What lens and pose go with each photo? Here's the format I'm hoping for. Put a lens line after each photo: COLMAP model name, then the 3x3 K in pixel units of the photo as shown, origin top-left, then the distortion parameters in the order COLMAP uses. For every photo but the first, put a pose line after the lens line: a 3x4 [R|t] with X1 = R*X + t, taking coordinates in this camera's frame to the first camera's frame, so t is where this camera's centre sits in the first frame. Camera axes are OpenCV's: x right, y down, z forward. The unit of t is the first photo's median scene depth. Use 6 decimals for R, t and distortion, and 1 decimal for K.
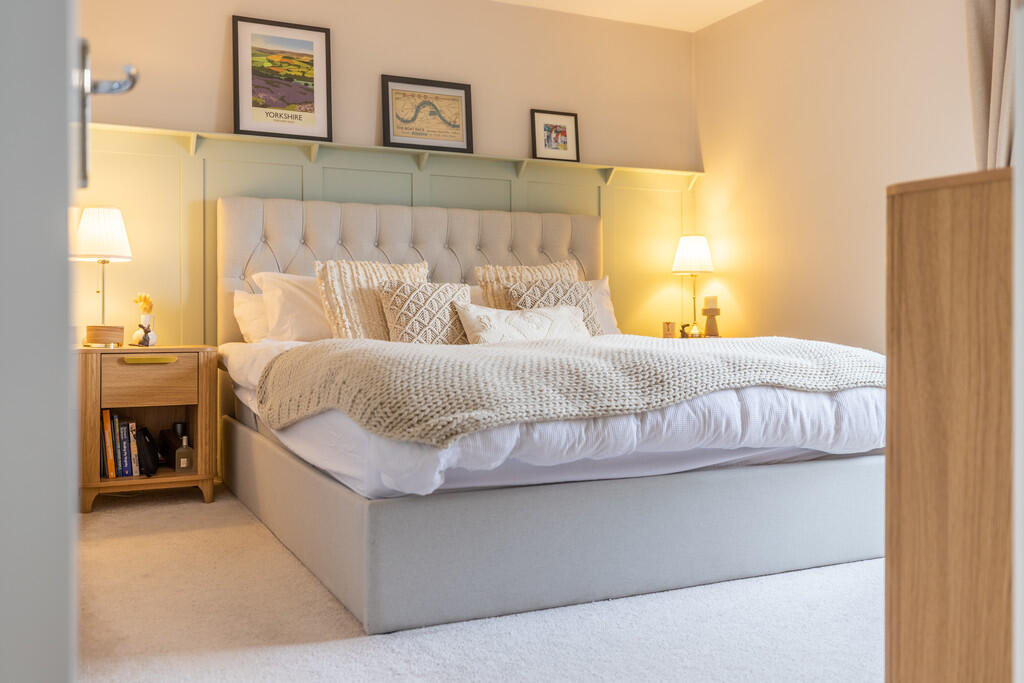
lens RADIAL K [[934.6, 0, 512.0], [0, 934.6, 341.5], [0, 0, 1]] dist [-0.003427, 0.003597]
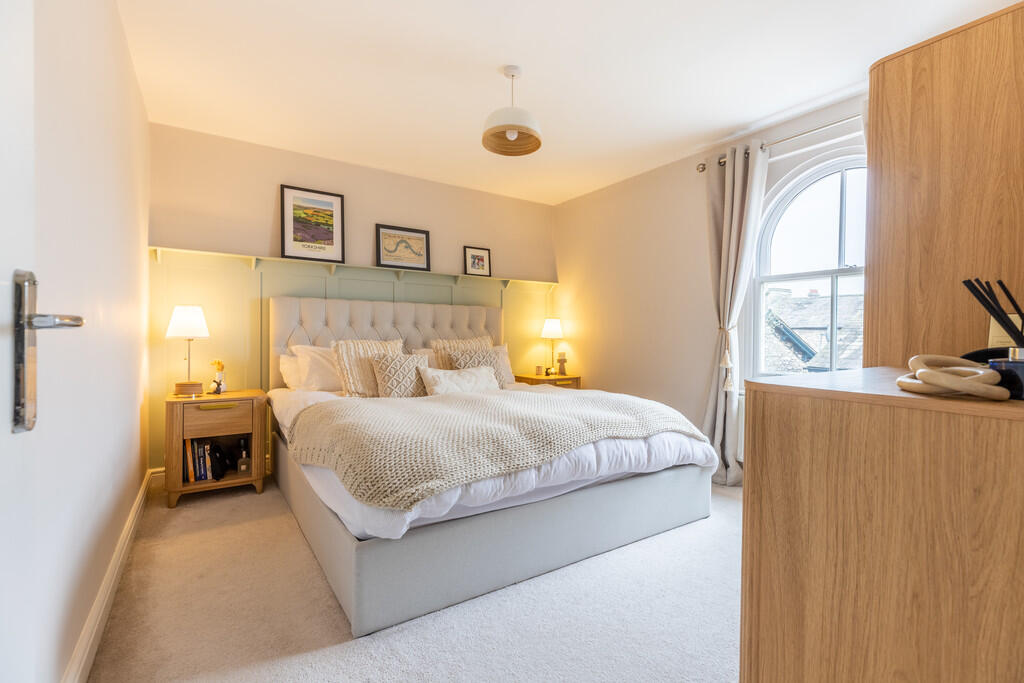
lens RADIAL K [[450.7, 0, 512.0], [0, 450.7, 341.5], [0, 0, 1]] dist [0.000448, -0.000151]
pose [[0.989928, 0.009529, 0.141252, -0.010068], [-0.011268, 0.999870, 0.011520, -0.098299], [-0.141124, -0.012995, 0.989907, 0.180078]]
